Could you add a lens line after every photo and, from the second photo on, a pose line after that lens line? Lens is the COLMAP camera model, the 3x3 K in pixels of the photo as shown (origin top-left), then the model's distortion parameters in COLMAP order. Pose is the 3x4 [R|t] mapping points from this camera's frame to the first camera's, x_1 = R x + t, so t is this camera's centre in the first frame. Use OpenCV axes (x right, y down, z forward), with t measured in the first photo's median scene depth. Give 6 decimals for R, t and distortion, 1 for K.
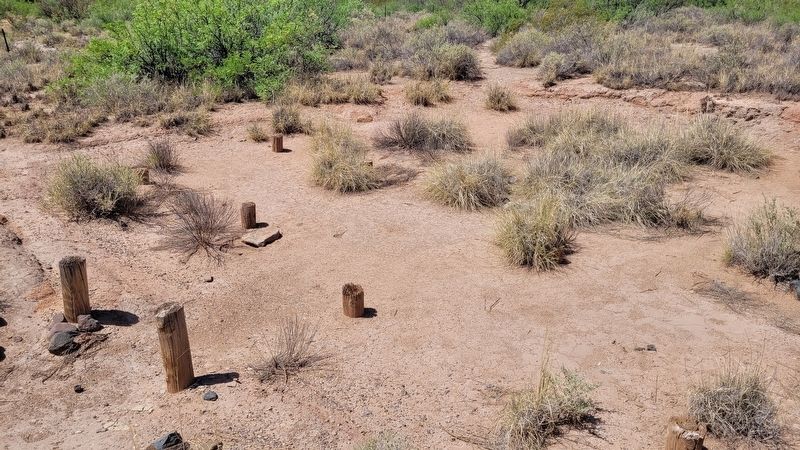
lens RADIAL K [[607.5, 0, 402.0], [0, 607.5, 223.9], [0, 0, 1]] dist [0.032736, -0.018257]
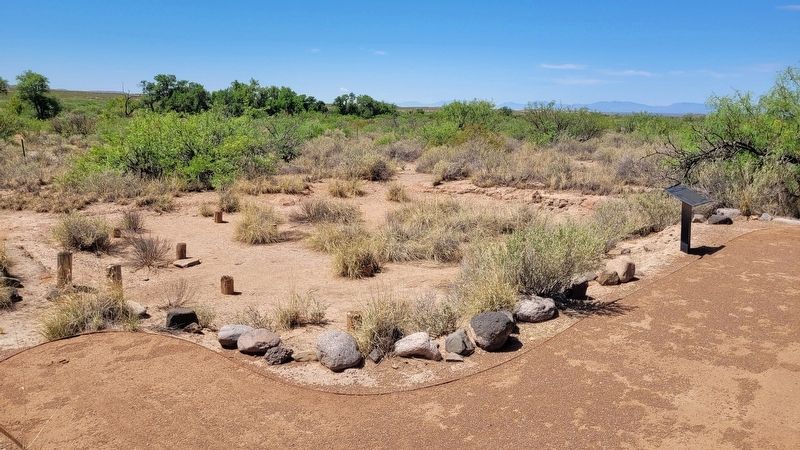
lens RADIAL K [[607.5, 0, 399.2], [0, 607.5, 224.5], [0, 0, 1]] dist [0.032736, -0.018257]
pose [[0.999849, 0.015782, 0.007282, 0.172470], [-0.014145, 0.982319, -0.186680, 0.120799], [-0.010100, 0.186549, 0.982394, -0.319010]]
